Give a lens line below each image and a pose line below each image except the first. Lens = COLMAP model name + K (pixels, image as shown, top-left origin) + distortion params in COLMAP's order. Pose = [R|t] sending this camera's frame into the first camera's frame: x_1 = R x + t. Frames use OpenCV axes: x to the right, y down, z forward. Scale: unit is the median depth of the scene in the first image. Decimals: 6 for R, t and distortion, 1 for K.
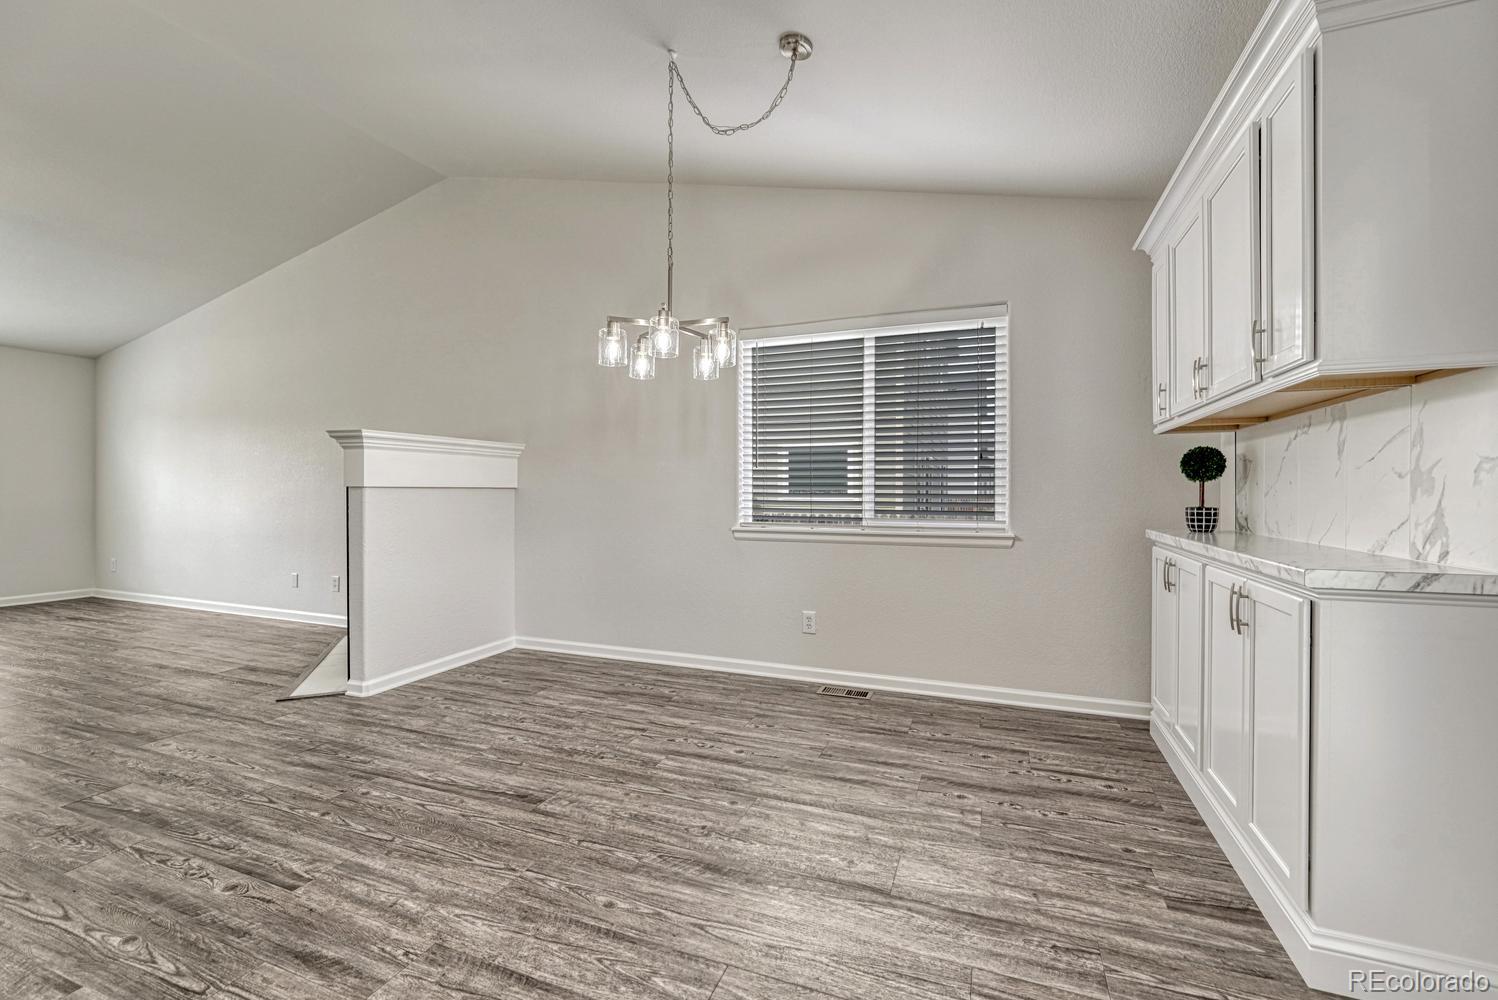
lens RADIAL K [[632.5, 0, 747.1], [0, 632.5, 497.3], [0, 0, 1]] dist [-0.018323, 0.004606]
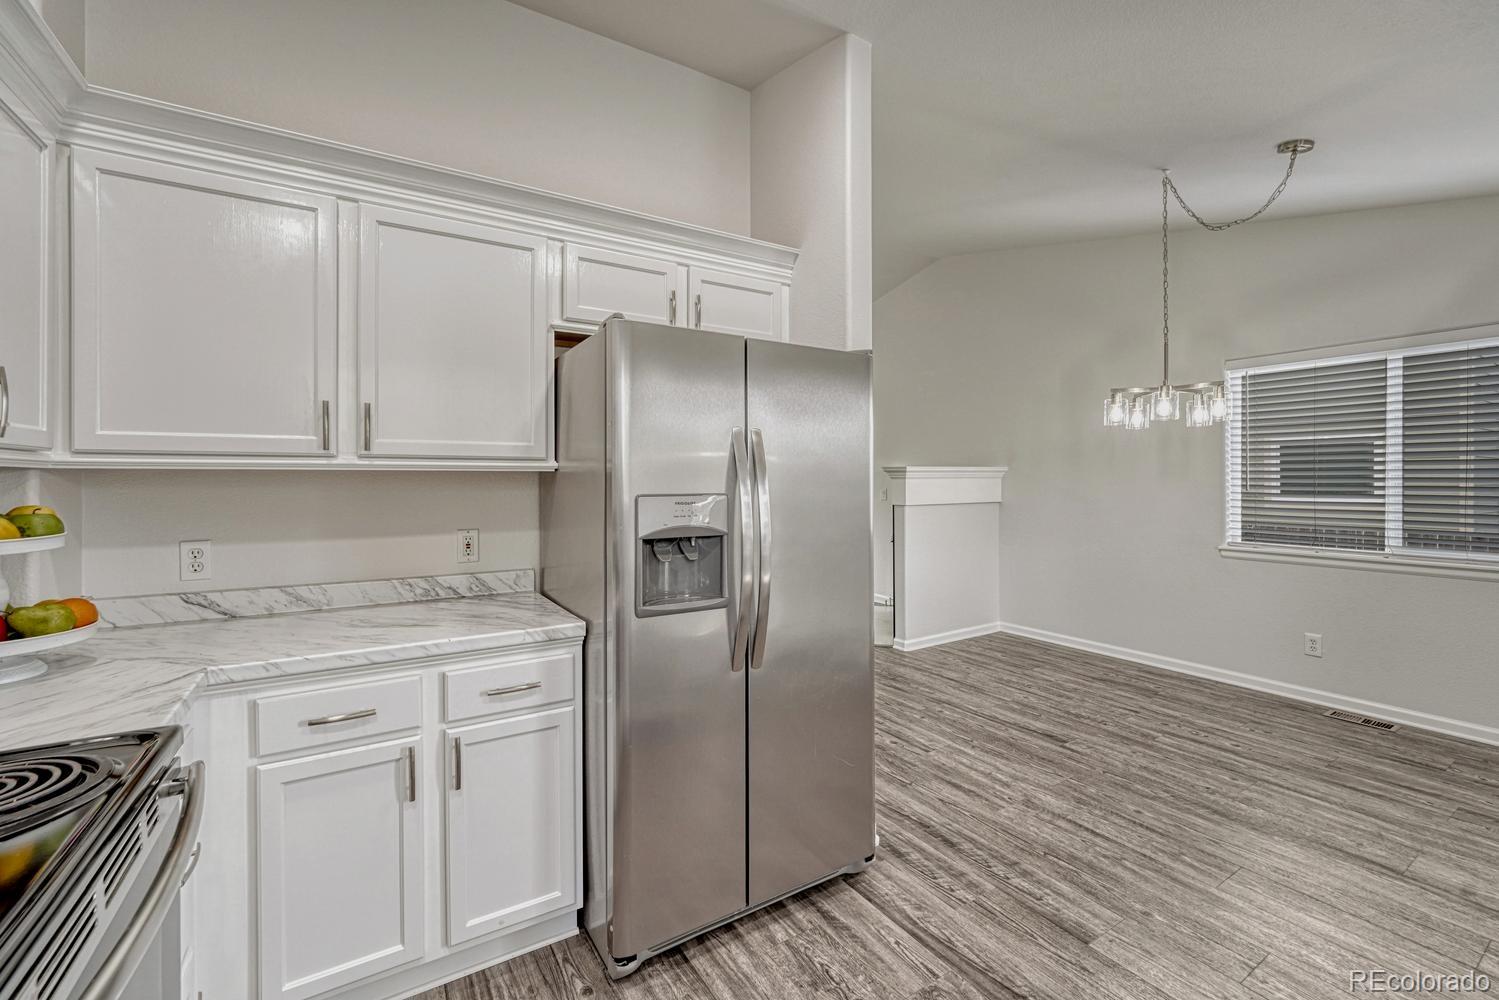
lens RADIAL K [[632.9, 0, 747.5], [0, 632.9, 479.1], [0, 0, 1]] dist [-0.018323, 0.004606]
pose [[0.804539, -0.003595, -0.593889, -0.052439], [-0.000078, 0.999981, -0.006159, -0.089809], [0.593899, 0.005002, 0.804524, -0.504880]]
